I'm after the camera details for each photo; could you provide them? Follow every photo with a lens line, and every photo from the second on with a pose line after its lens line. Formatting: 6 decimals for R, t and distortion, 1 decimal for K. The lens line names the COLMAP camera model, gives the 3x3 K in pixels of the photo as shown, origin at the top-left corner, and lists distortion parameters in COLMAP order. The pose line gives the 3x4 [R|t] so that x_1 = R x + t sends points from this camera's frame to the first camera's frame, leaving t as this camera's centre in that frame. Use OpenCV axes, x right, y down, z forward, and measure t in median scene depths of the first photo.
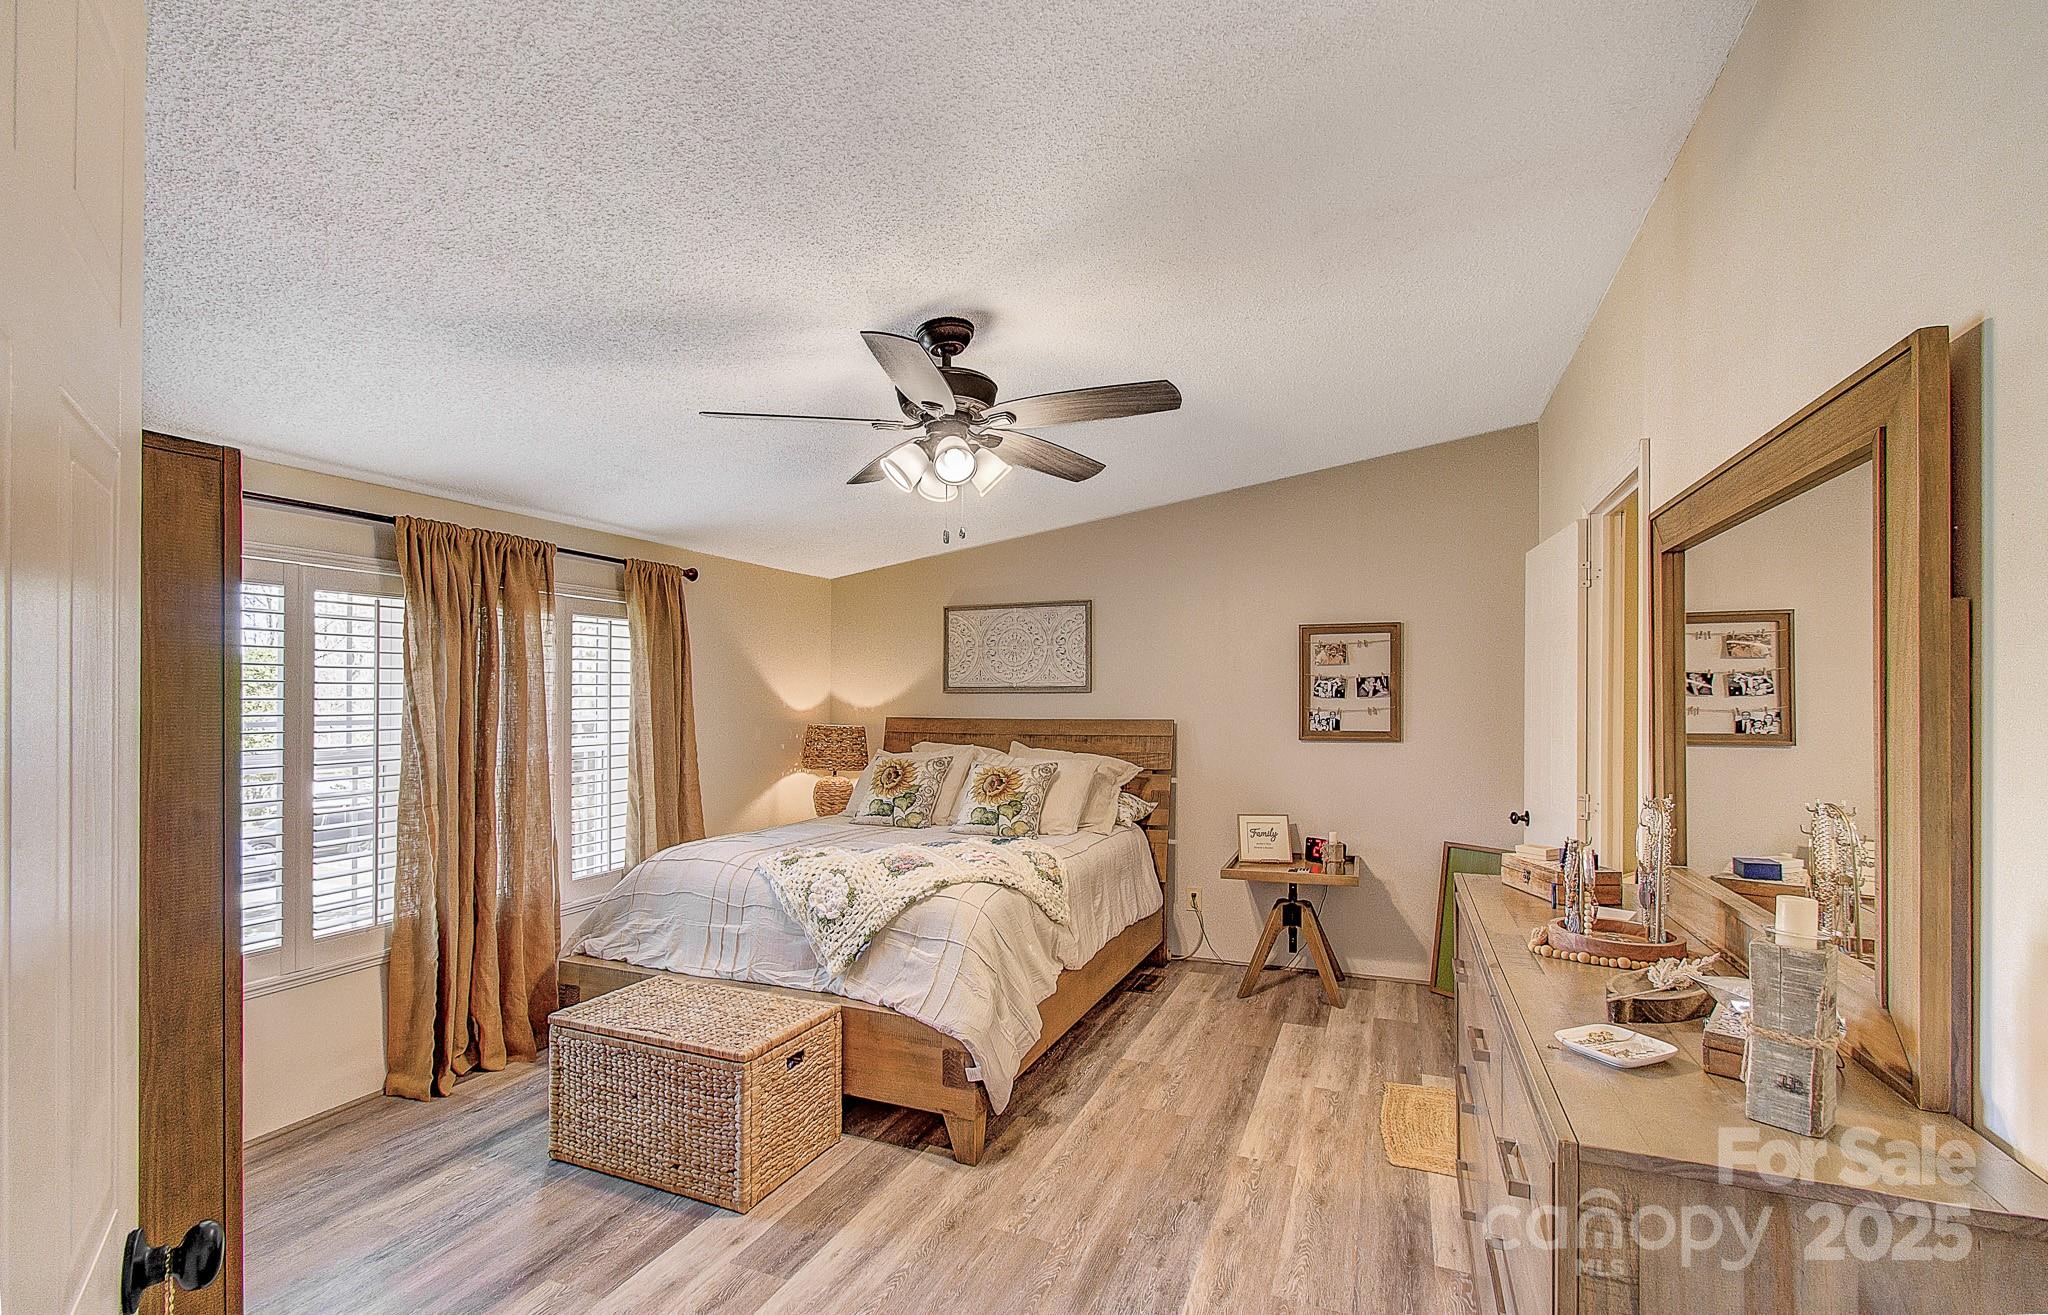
lens RADIAL K [[918.3, 0, 1001.7], [0, 918.3, 677.7], [0, 0, 1]] dist [-0.021020, 0.007372]
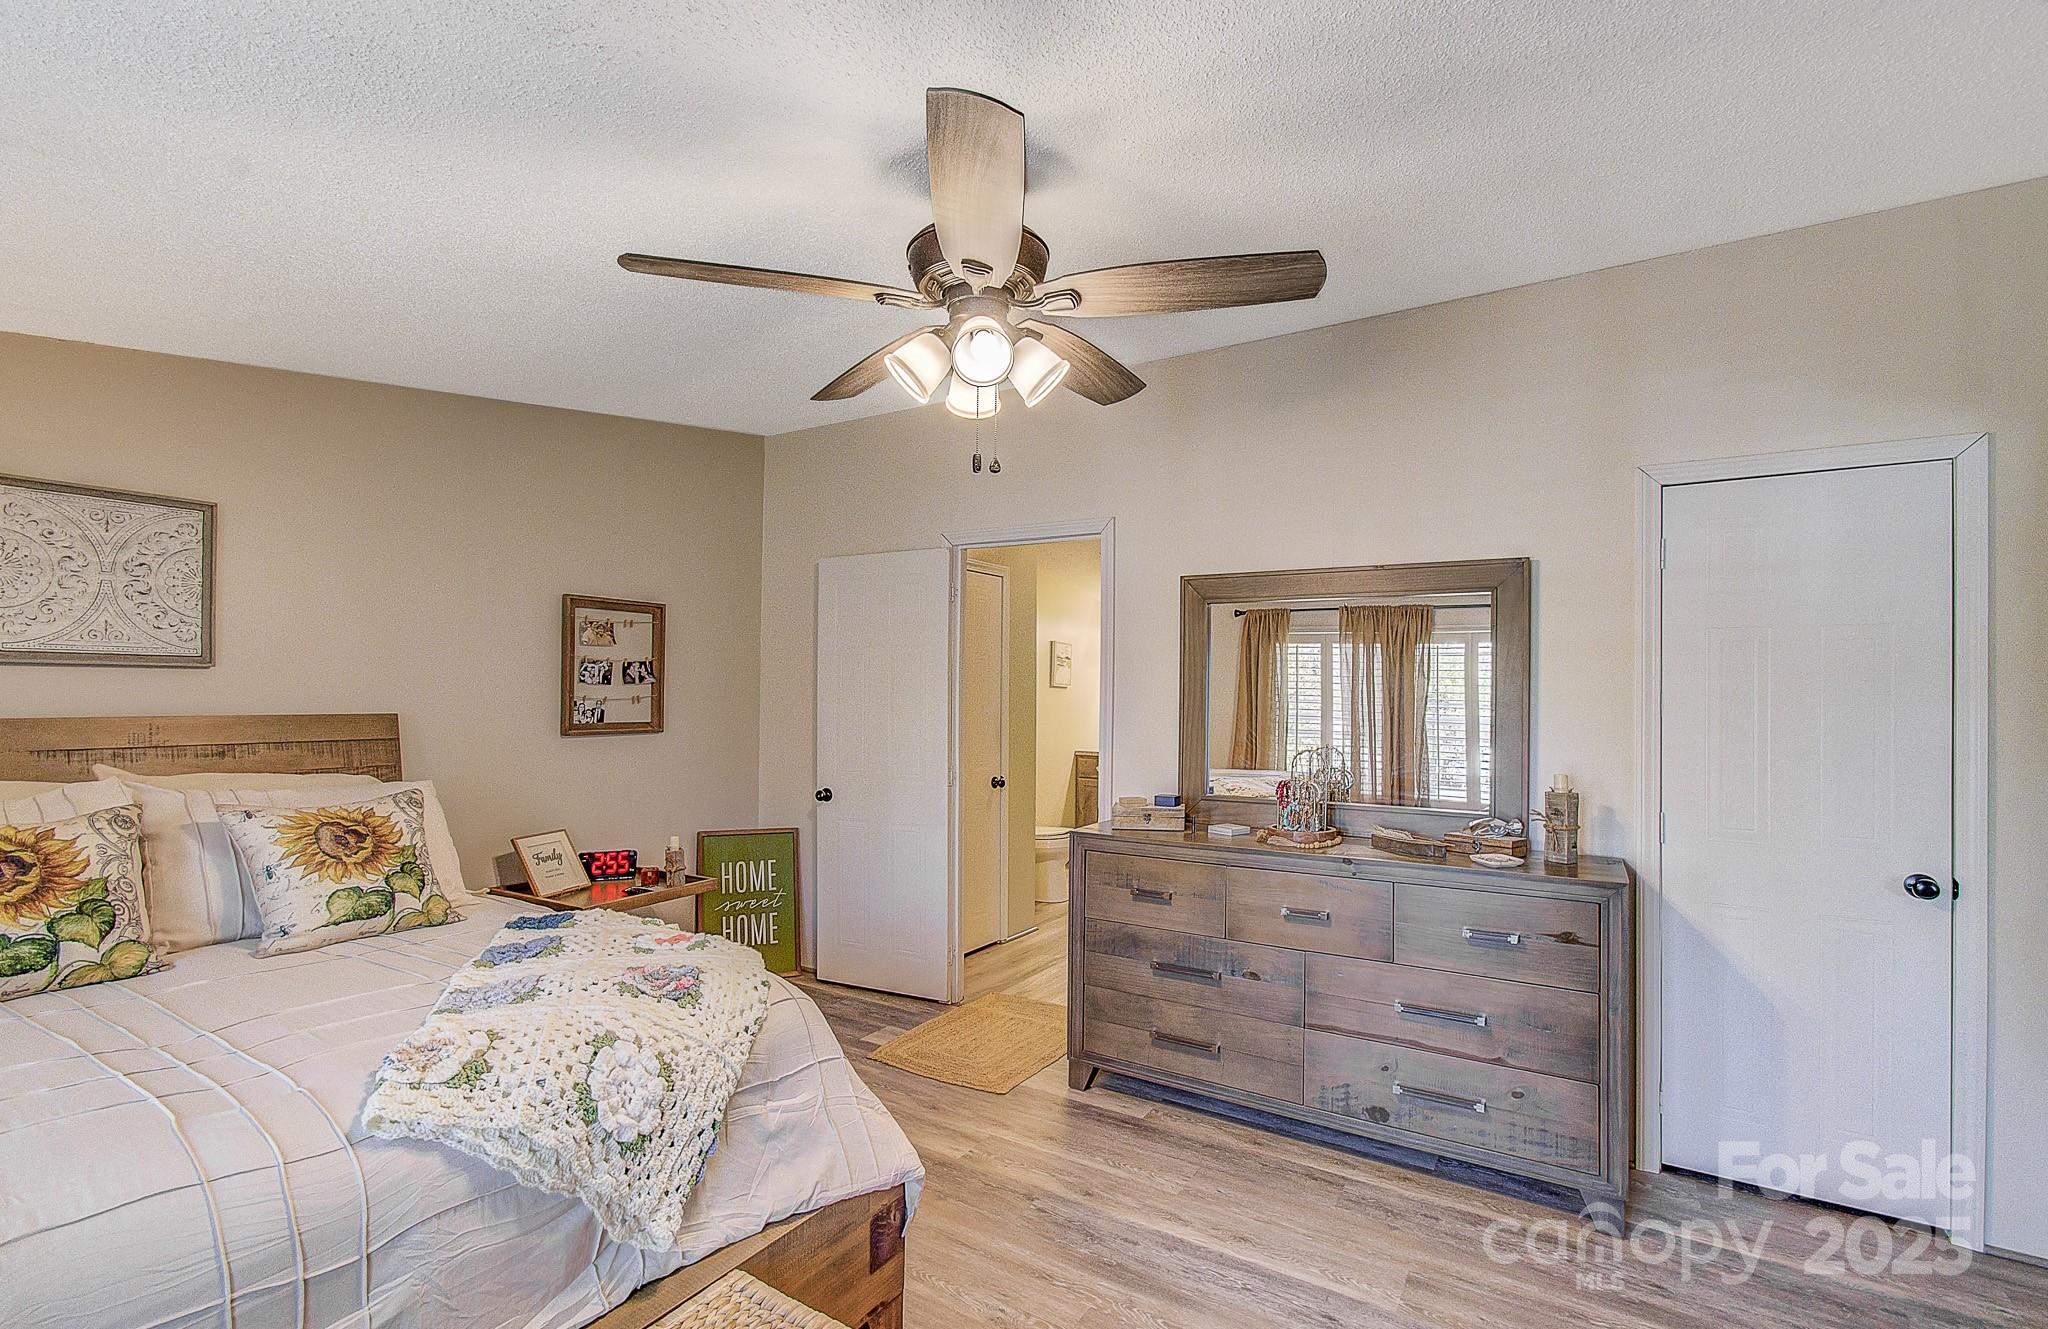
lens RADIAL K [[891.9, 0, 1035.7], [0, 891.9, 697.6], [0, 0, 1]] dist [0.001649, 0.000380]
pose [[0.143905, -0.000147, 0.989592, -0.407807], [-0.029229, 0.999563, 0.004399, 0.019104], [-0.989160, -0.029558, 0.143837, 0.489020]]
